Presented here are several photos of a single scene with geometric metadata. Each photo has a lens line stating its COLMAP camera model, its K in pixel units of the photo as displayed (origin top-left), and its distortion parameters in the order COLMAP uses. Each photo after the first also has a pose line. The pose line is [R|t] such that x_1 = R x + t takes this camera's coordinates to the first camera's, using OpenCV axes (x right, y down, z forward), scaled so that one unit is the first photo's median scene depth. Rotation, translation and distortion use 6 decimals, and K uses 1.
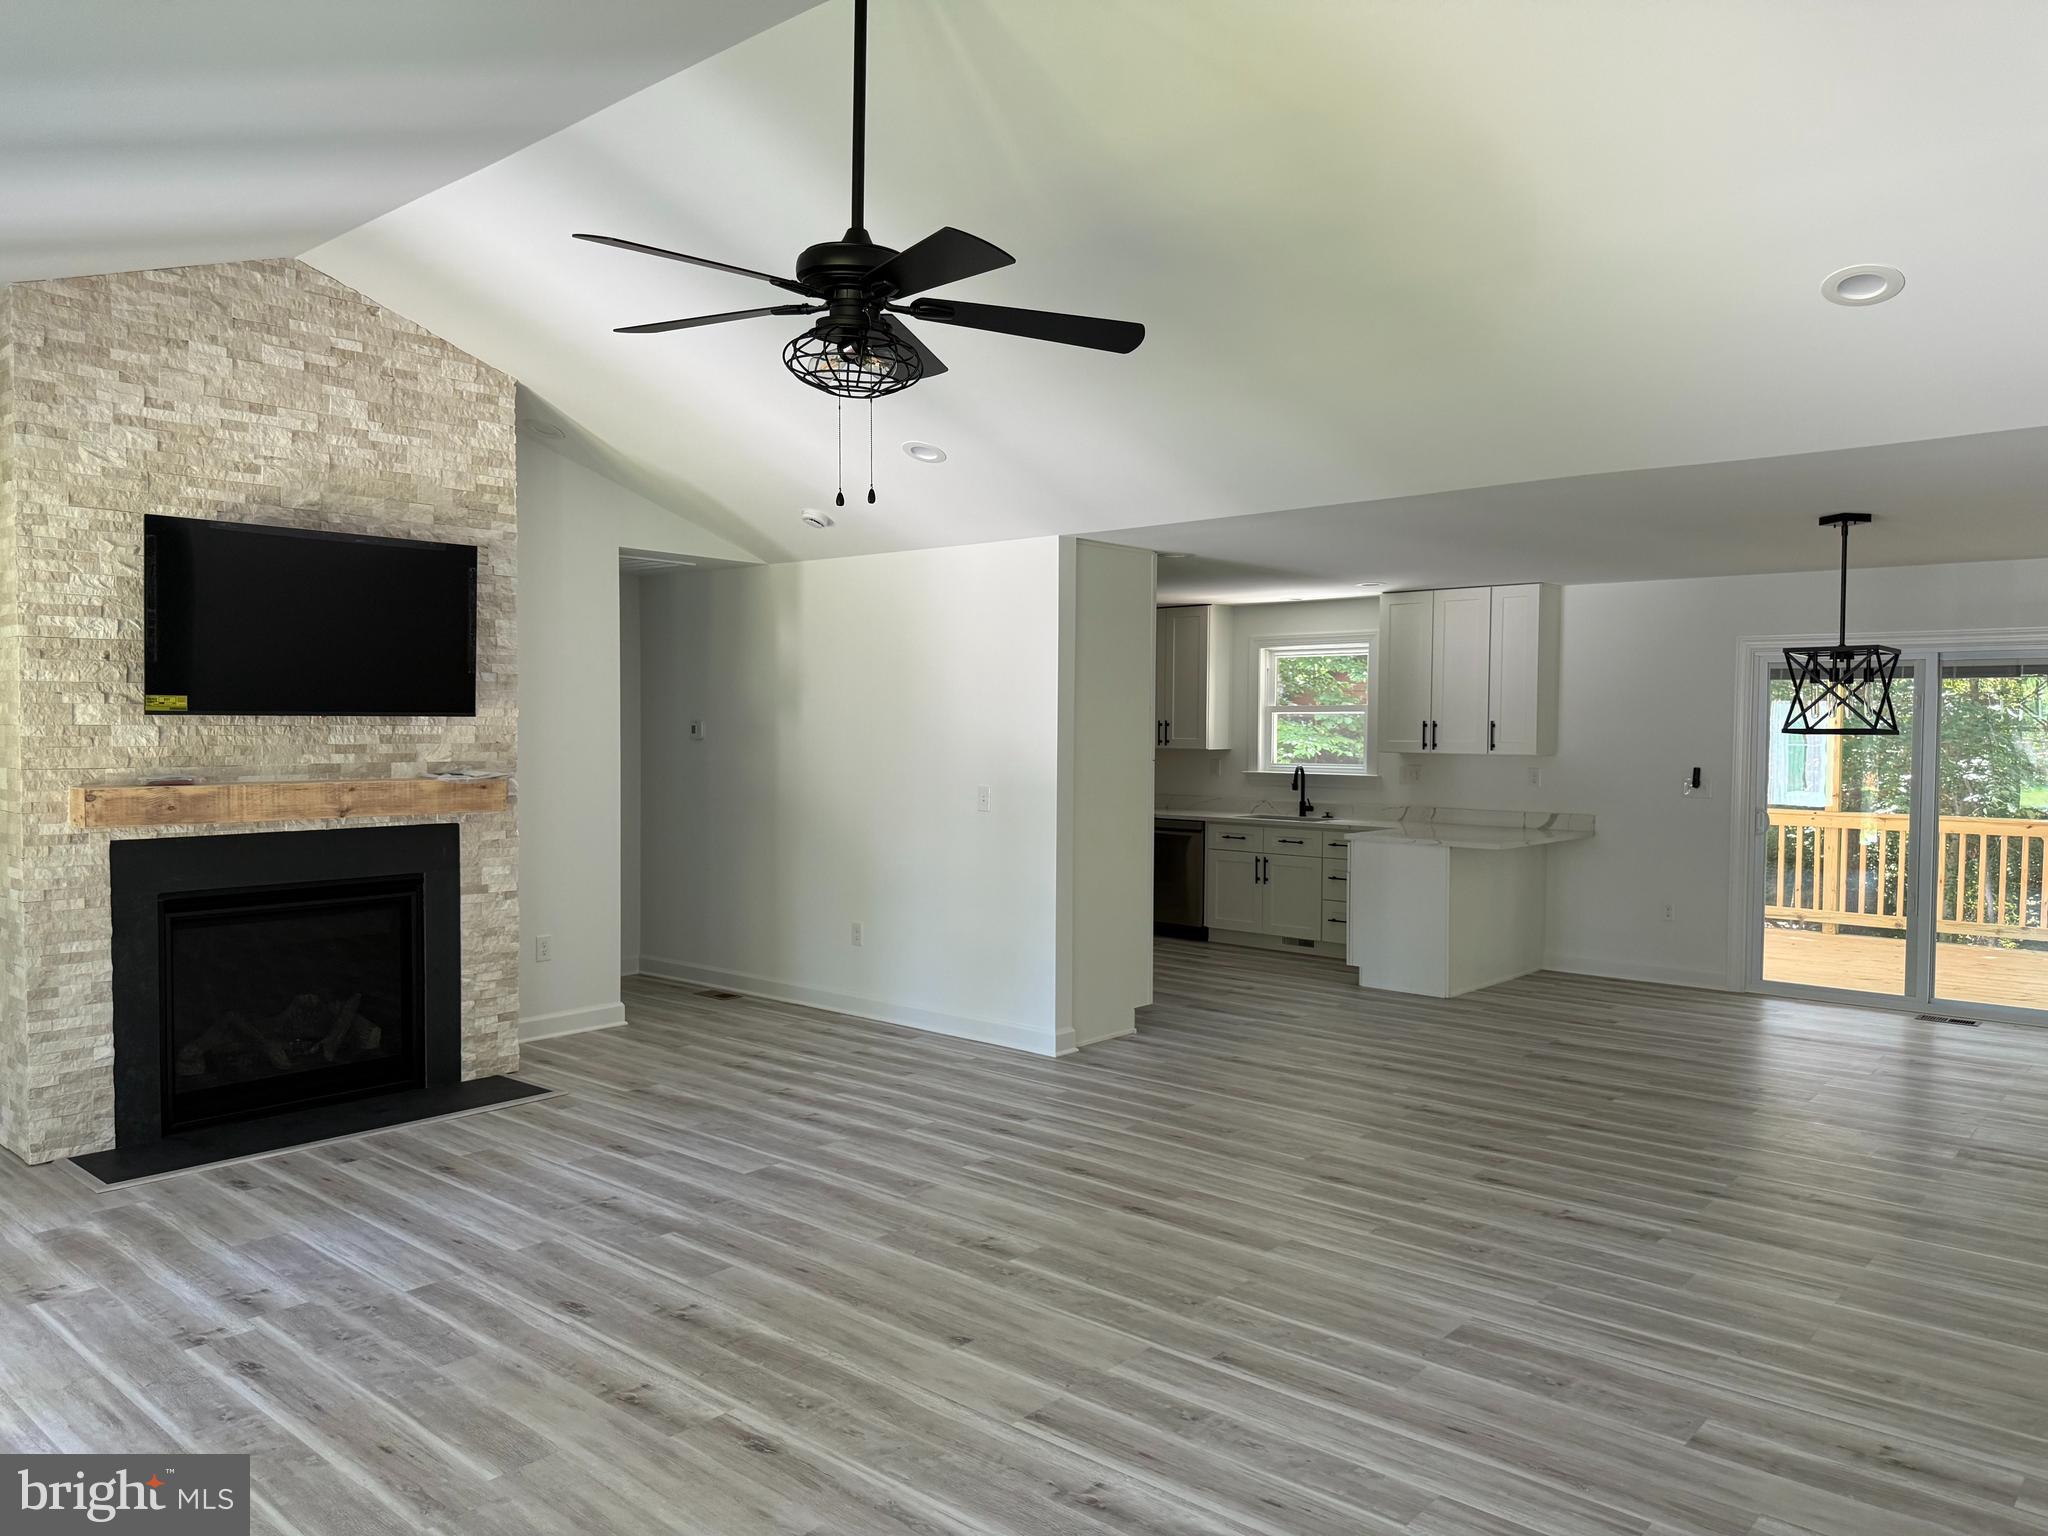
lens RADIAL K [[1429.0, 0, 1033.4], [0, 1429.0, 769.2], [0, 0, 1]] dist [0.095709, -0.134357]
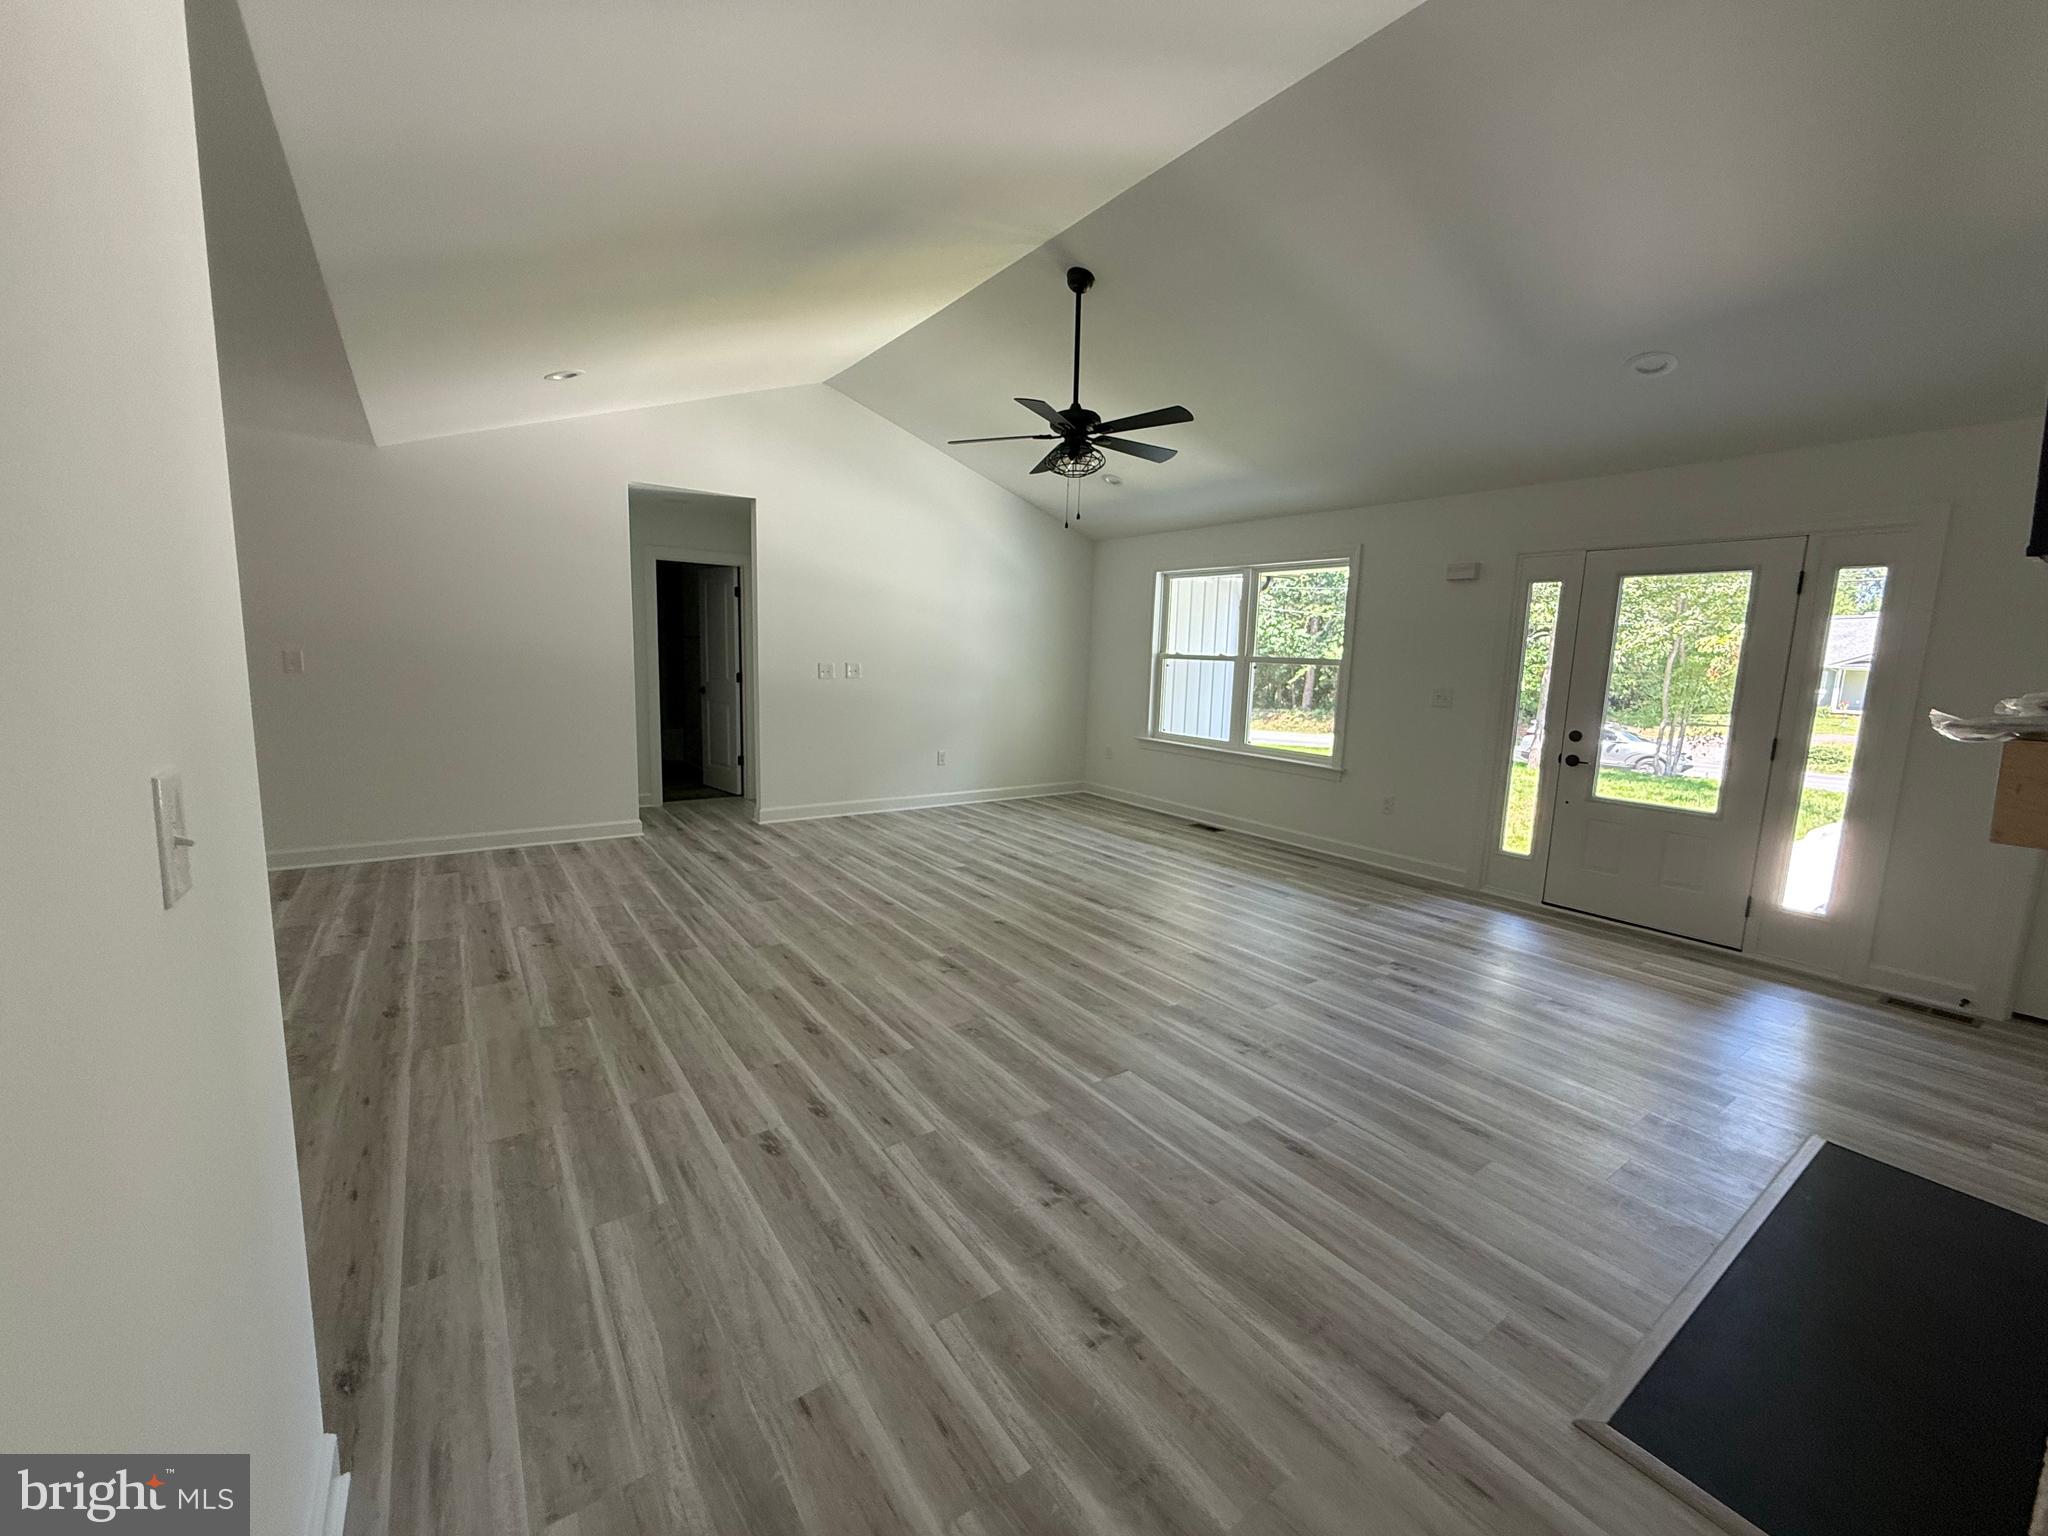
lens RADIAL K [[810.9, 0, 1017.8], [0, 810.9, 766.6], [0, 0, 1]] dist [0.000034, -0.000265]
pose [[-0.969383, -0.071130, 0.235026, -0.227018], [-0.029409, 0.983868, 0.176464, -0.016203], [-0.243787, 0.164149, -0.955836, 1.418703]]
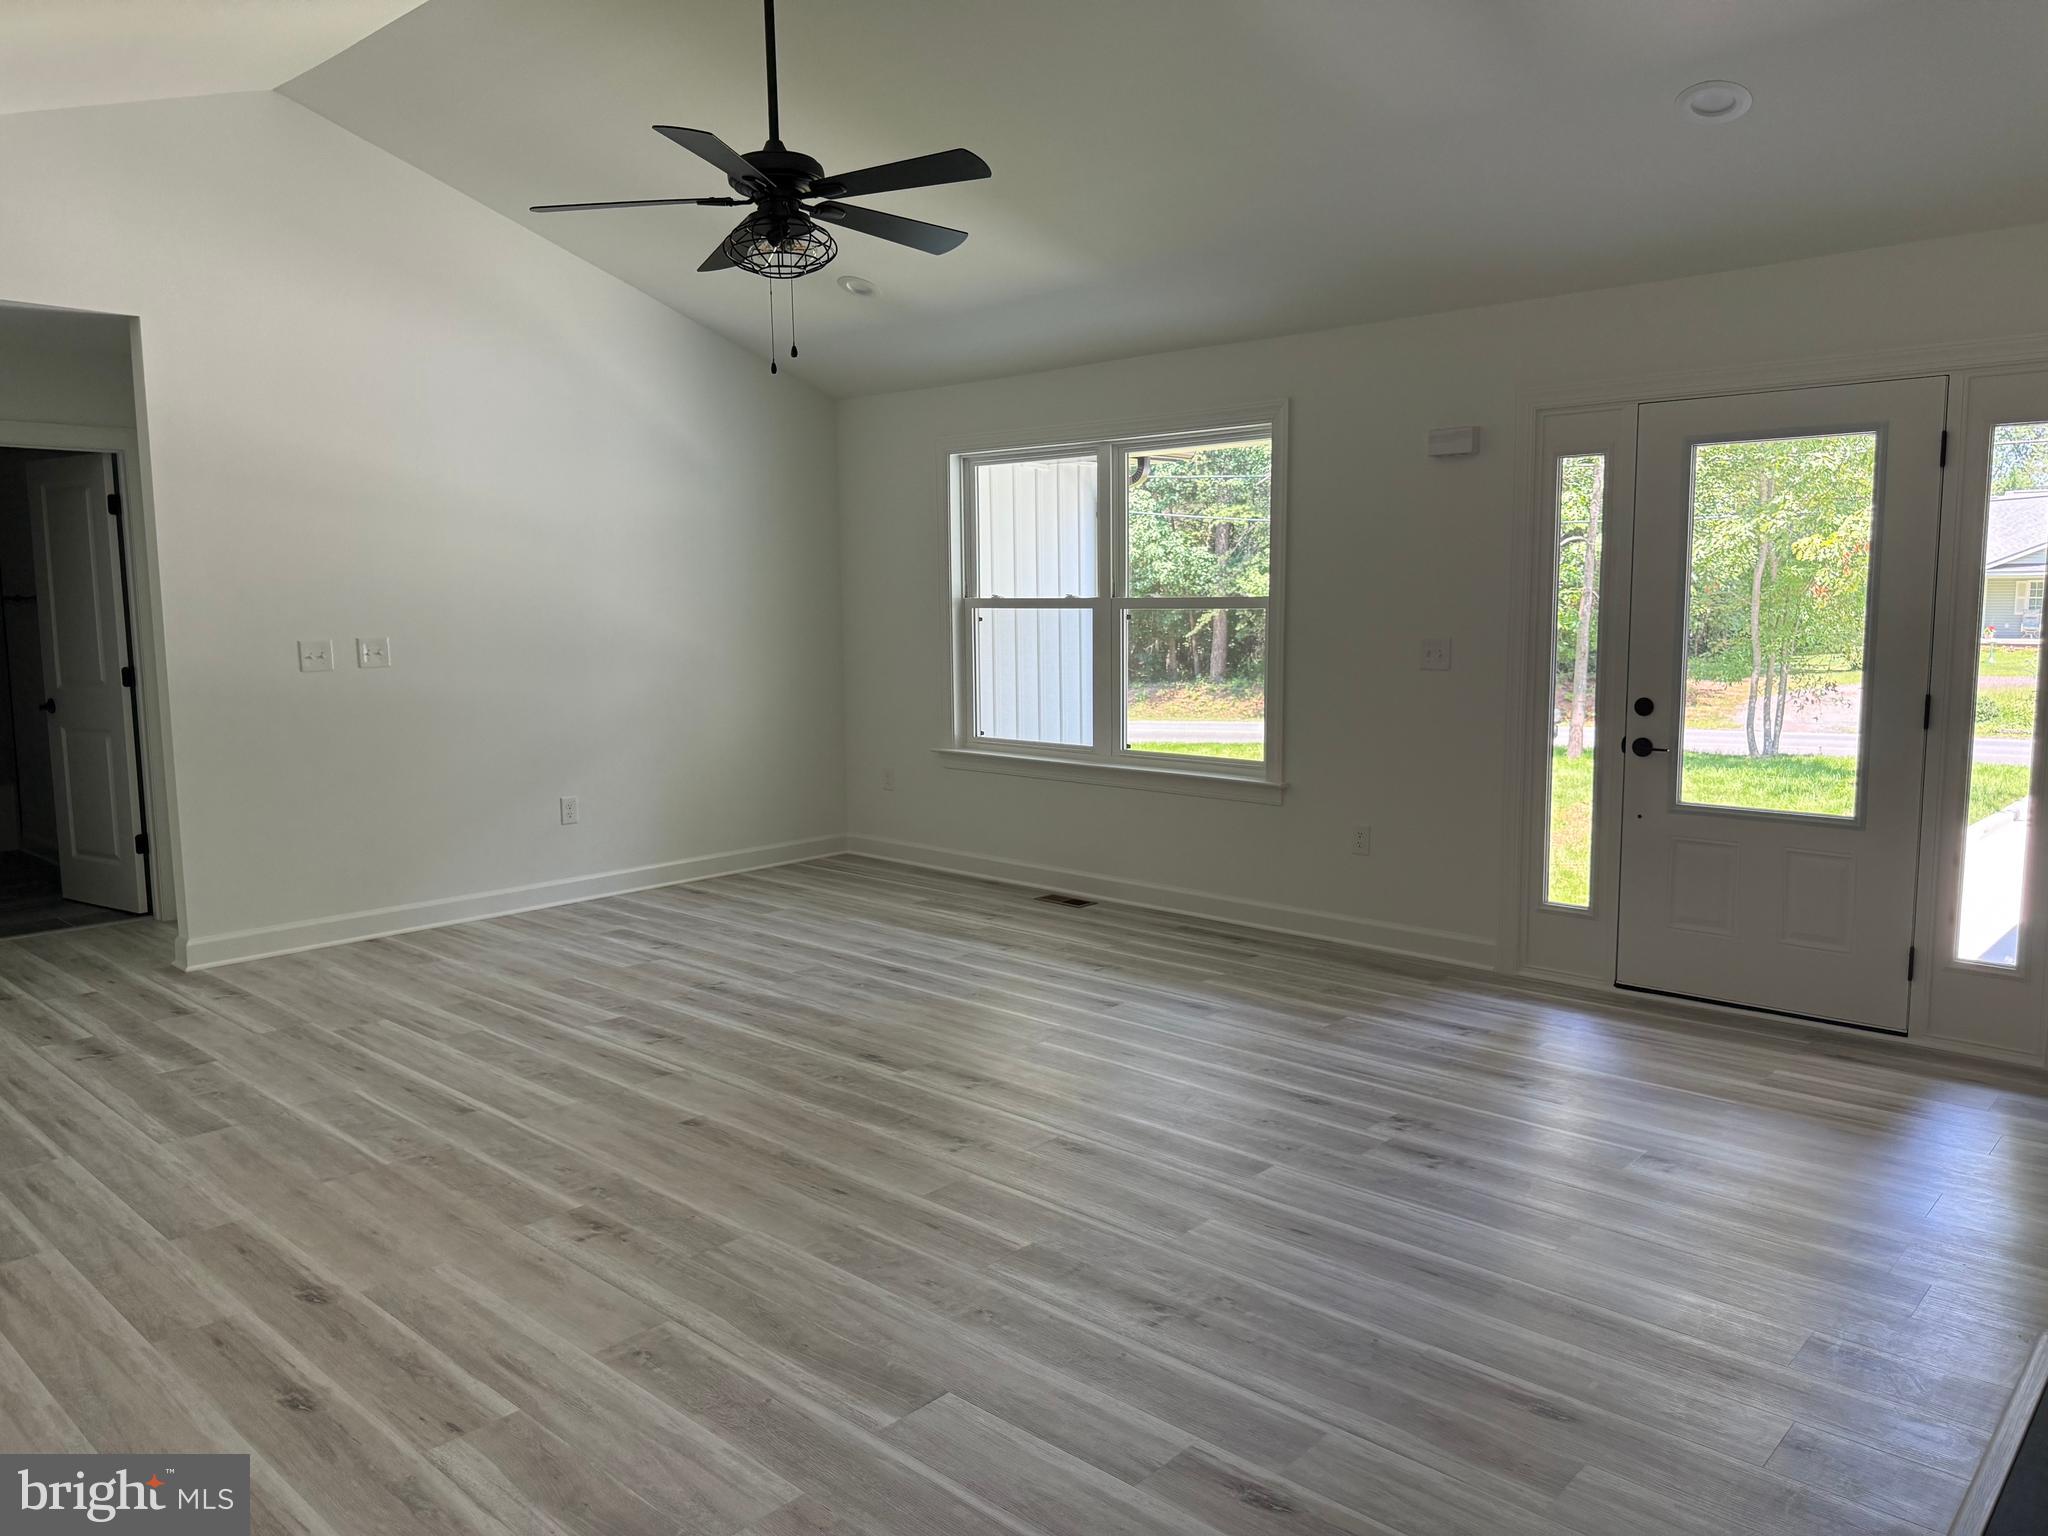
lens RADIAL K [[1429.0, 0, 1033.4], [0, 1429.0, 769.2], [0, 0, 1]] dist [0.095709, -0.134357]
pose [[-0.999582, -0.003875, 0.028656, -0.229265], [0.000574, 0.988128, 0.153630, -0.018008], [-0.028911, 0.153582, -0.987713, 1.387443]]
